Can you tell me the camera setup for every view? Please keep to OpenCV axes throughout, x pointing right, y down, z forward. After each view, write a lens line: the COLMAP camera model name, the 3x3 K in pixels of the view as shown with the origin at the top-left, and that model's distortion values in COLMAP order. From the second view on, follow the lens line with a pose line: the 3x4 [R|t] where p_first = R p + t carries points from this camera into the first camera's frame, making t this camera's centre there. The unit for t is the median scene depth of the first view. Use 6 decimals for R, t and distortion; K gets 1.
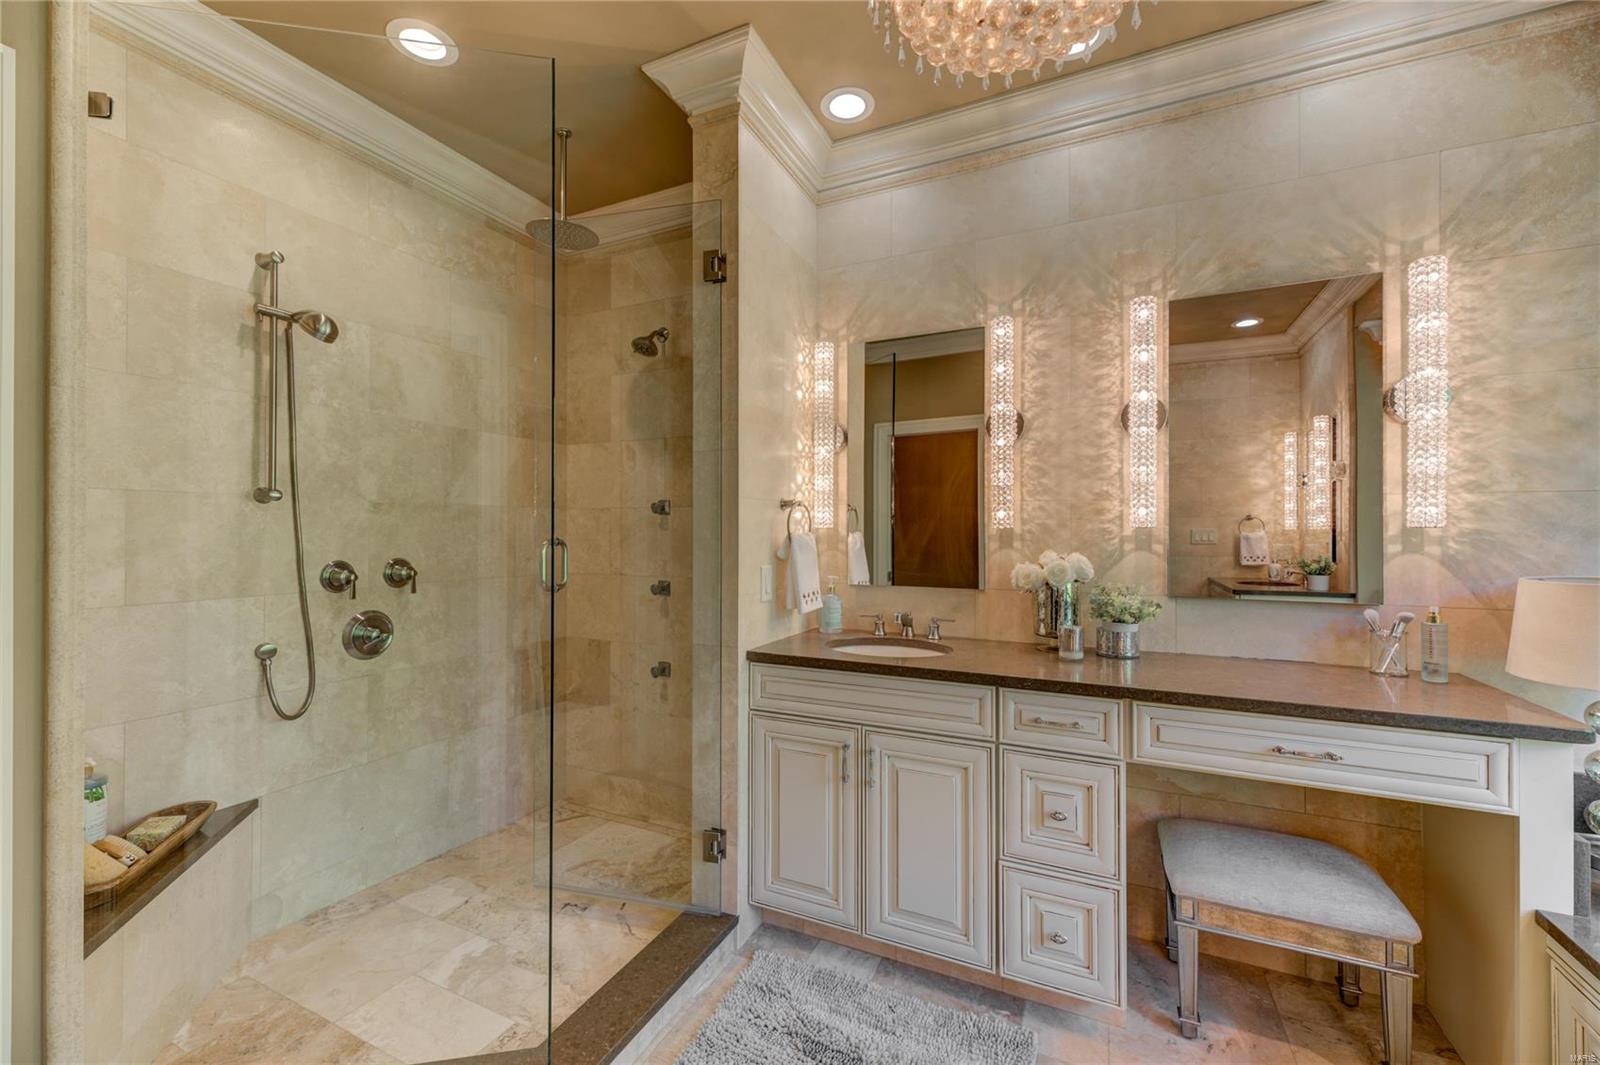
lens RADIAL K [[640.6, 0, 800.2], [0, 640.6, 531.1], [0, 0, 1]] dist [0.007263, -0.001268]
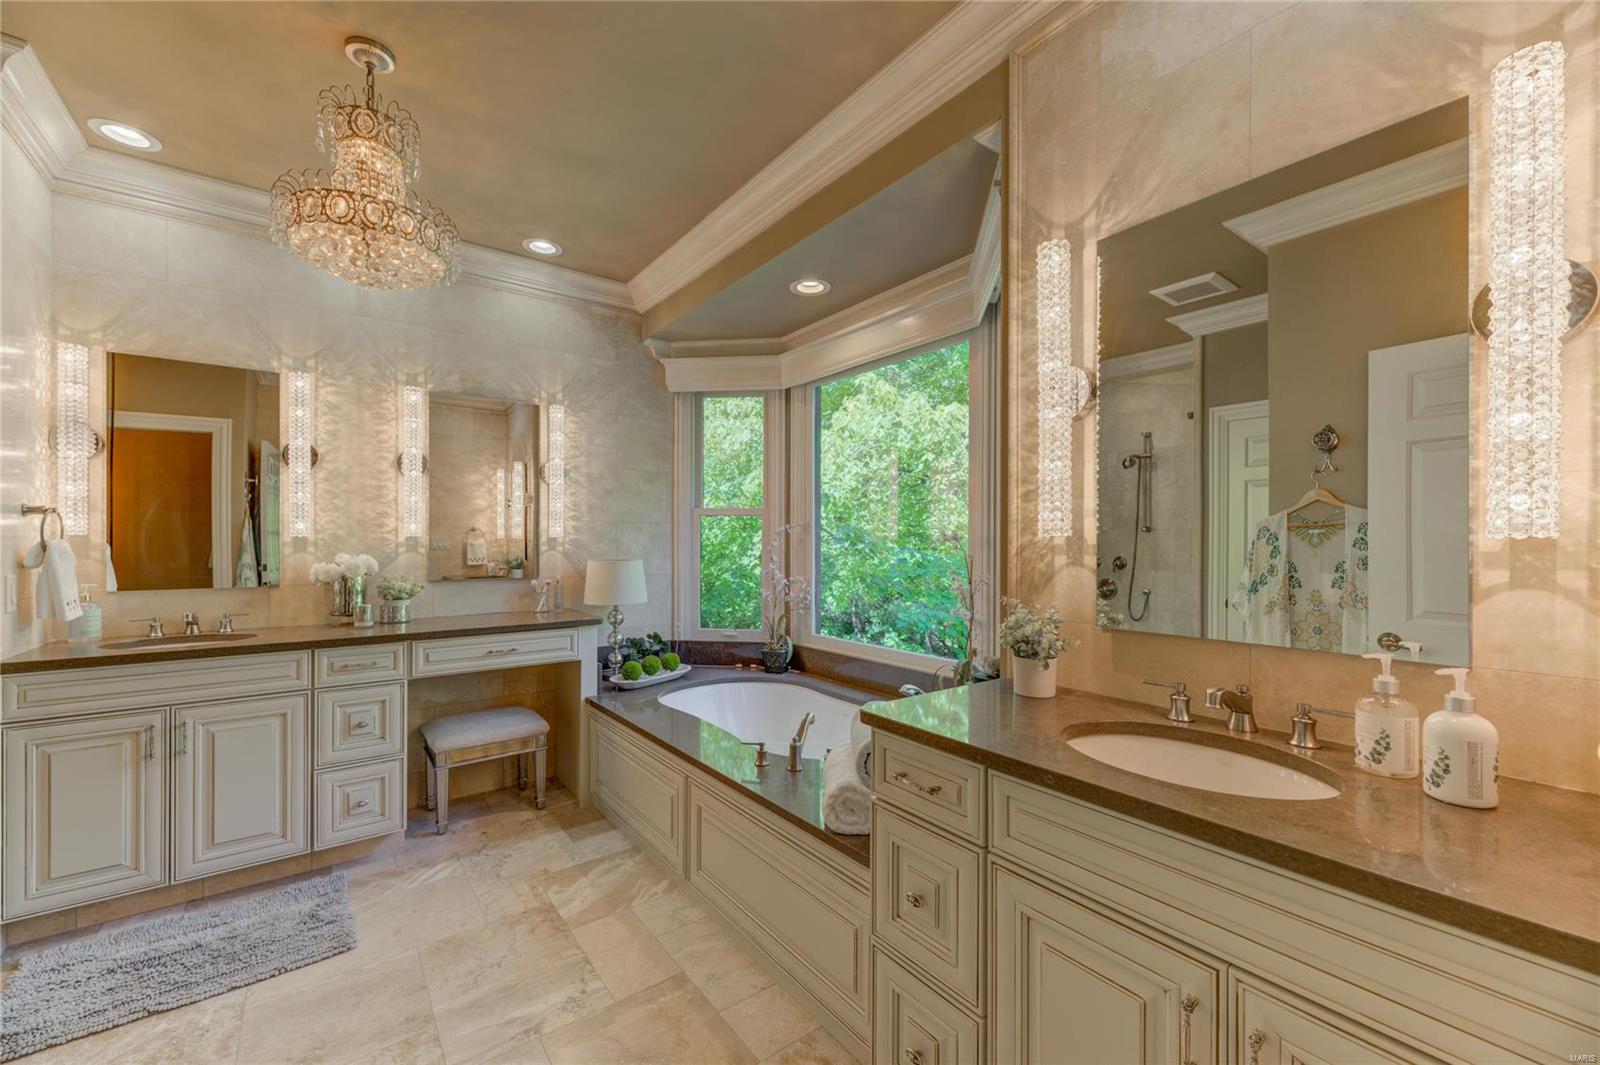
lens RADIAL K [[640.6, 0, 801.7], [0, 640.6, 537.9], [0, 0, 1]] dist [0.007263, -0.001268]
pose [[0.466042, 0.003259, 0.884757, -0.387282], [-0.001694, 0.999995, -0.002791, -0.000275], [-0.884761, -0.000198, 0.466045, -0.533148]]
